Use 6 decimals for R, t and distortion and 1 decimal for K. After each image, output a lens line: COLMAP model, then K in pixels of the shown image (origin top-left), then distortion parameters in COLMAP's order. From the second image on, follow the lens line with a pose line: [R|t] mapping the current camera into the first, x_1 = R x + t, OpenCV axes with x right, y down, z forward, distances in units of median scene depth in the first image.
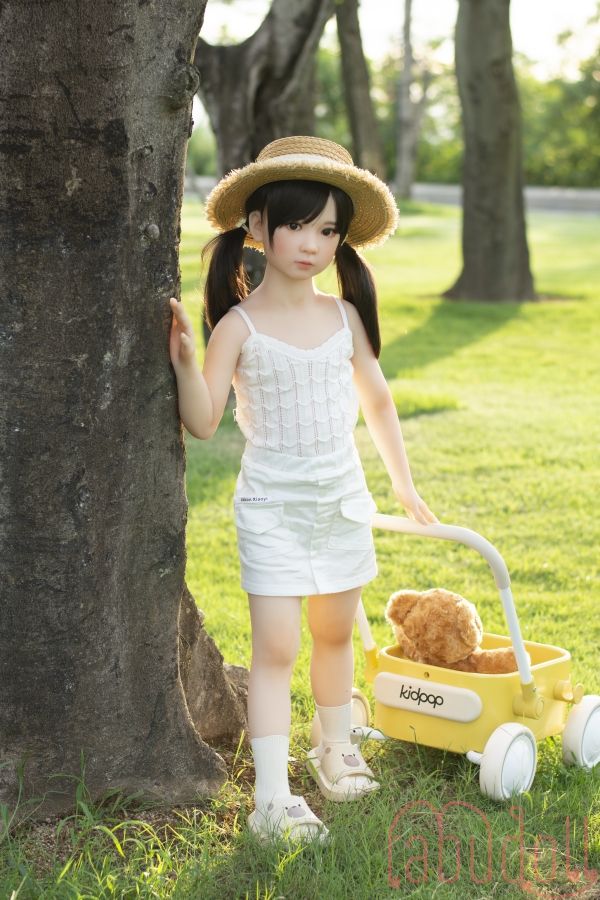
lens RADIAL K [[2049.9, 0, 300.0], [0, 2049.9, 450.0], [0, 0, 1]] dist [-0.109992, 0.037480]
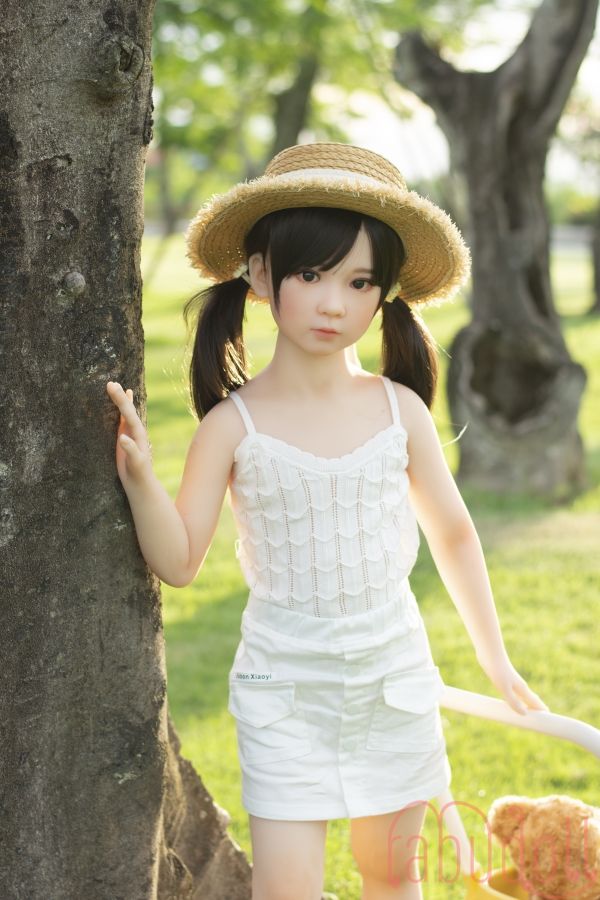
lens RADIAL K [[2049.9, 0, 300.0], [0, 2049.9, 450.0], [0, 0, 1]] dist [-0.109992, 0.037480]
pose [[0.984603, 0.014190, -0.174227, 0.110974], [-0.018572, 0.999550, -0.023545, -0.035589], [0.173814, 0.026419, 0.984424, 0.334134]]
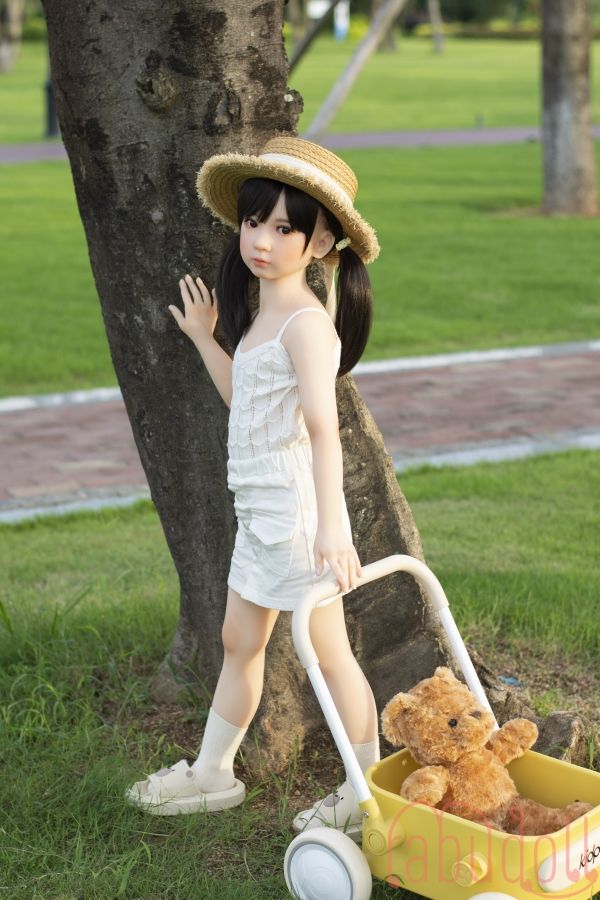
lens RADIAL K [[2049.9, 0, 300.0], [0, 2049.9, 450.0], [0, 0, 1]] dist [-0.109992, 0.037480]
pose [[-0.094583, 0.206156, -0.973937, 0.984630], [-0.132707, 0.966981, 0.217572, -0.224610], [0.986632, 0.149827, -0.064102, 1.099724]]
